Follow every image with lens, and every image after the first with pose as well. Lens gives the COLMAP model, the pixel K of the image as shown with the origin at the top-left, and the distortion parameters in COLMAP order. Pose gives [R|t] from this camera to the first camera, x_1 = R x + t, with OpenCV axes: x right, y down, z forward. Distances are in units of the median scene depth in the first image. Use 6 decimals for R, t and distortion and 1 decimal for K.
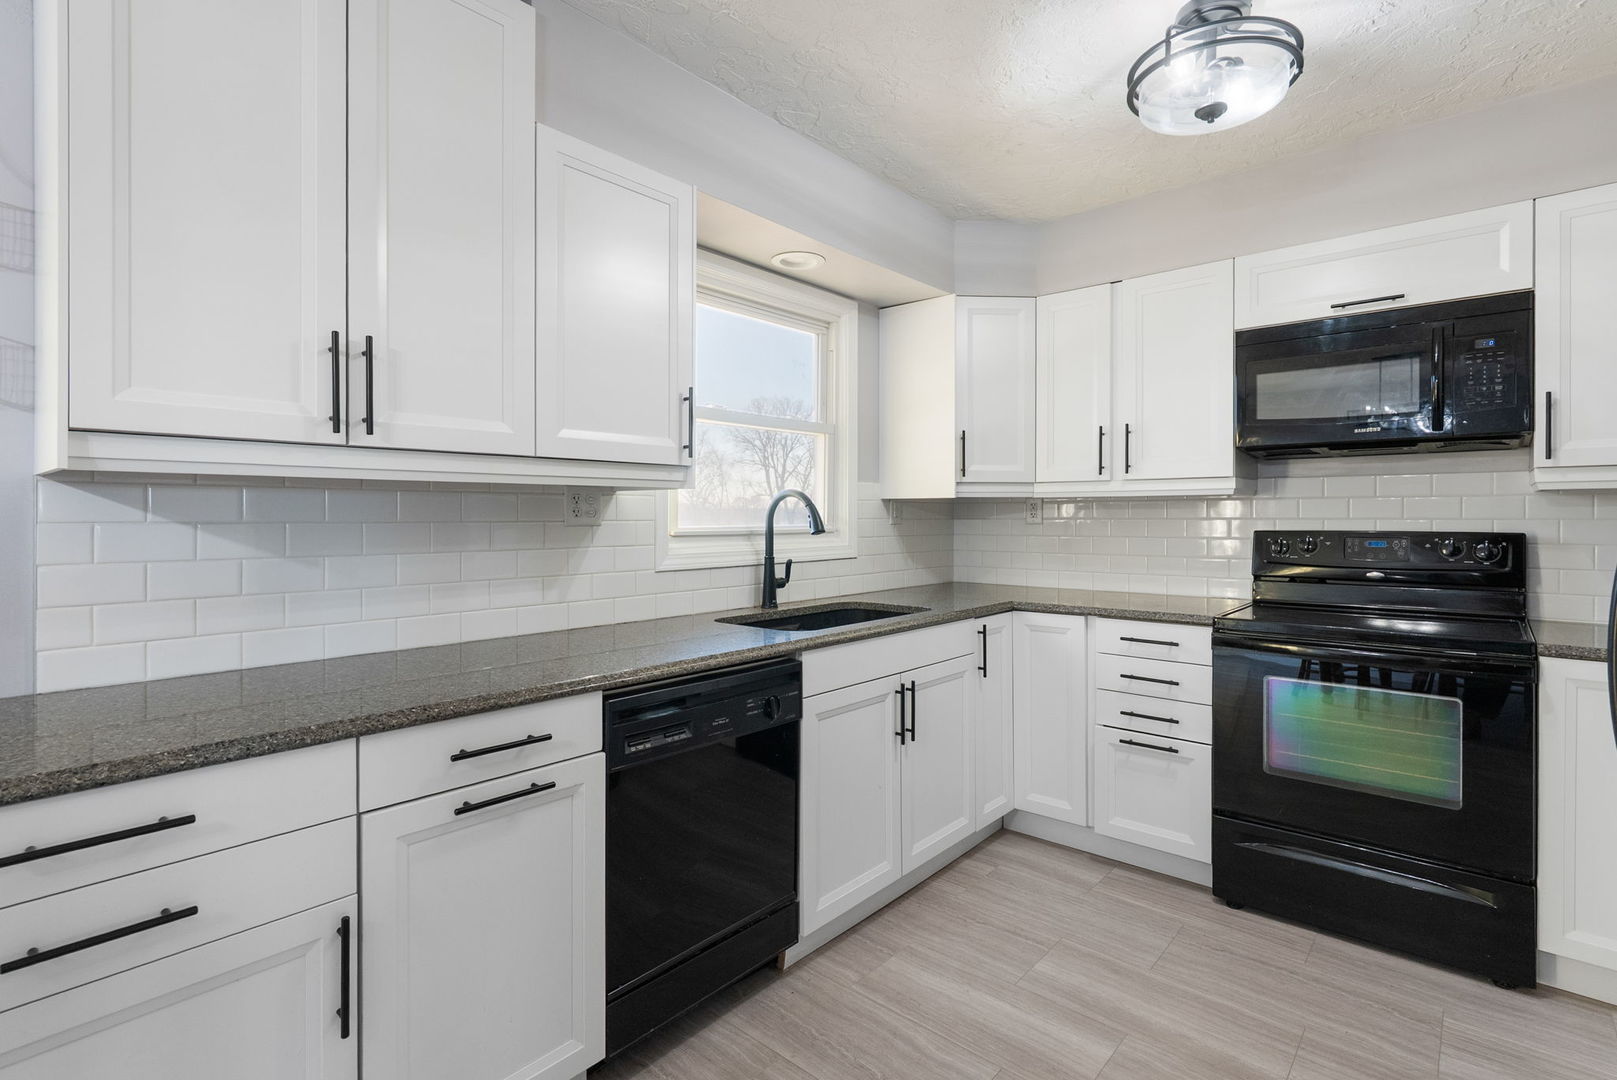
lens RADIAL K [[774.3, 0, 795.5], [0, 774.3, 528.5], [0, 0, 1]] dist [0.000063, 0.001039]
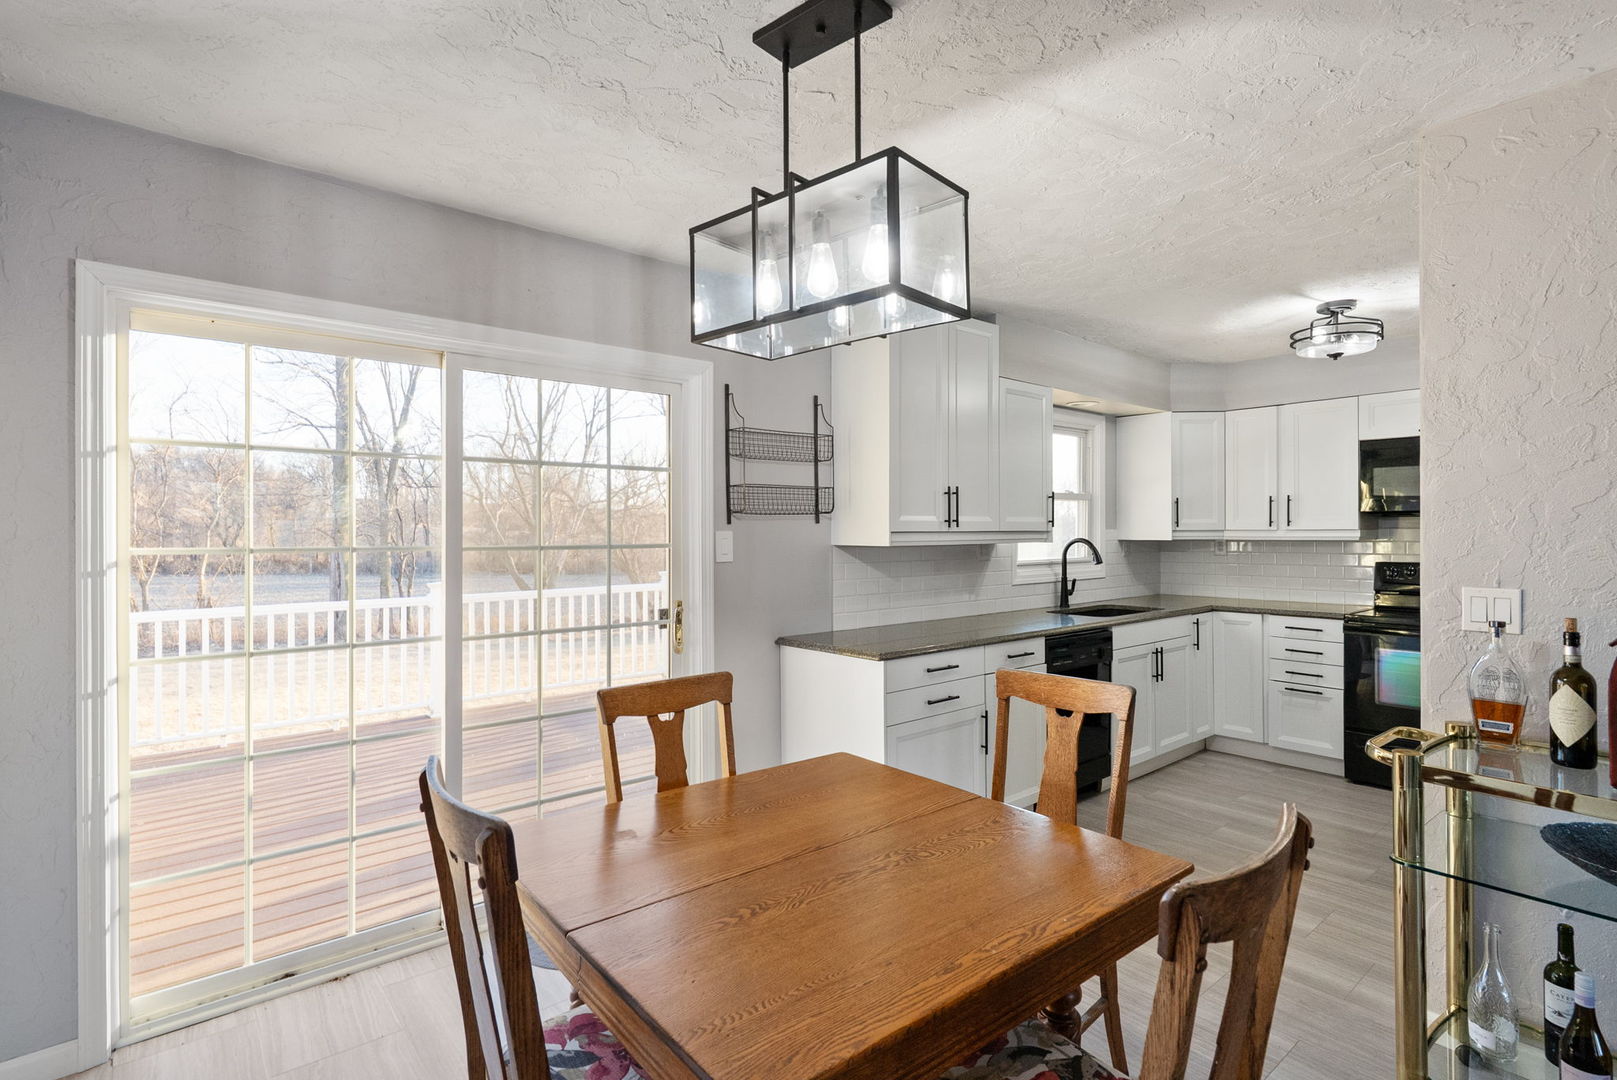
lens RADIAL K [[774.3, 0, 815.7], [0, 774.3, 539.7], [0, 0, 1]] dist [0.000063, 0.001039]
pose [[0.991181, -0.001732, -0.132504, -0.350102], [0.000730, 0.999971, -0.007604, -0.033214], [0.132513, 0.007440, 0.991153, -0.764566]]
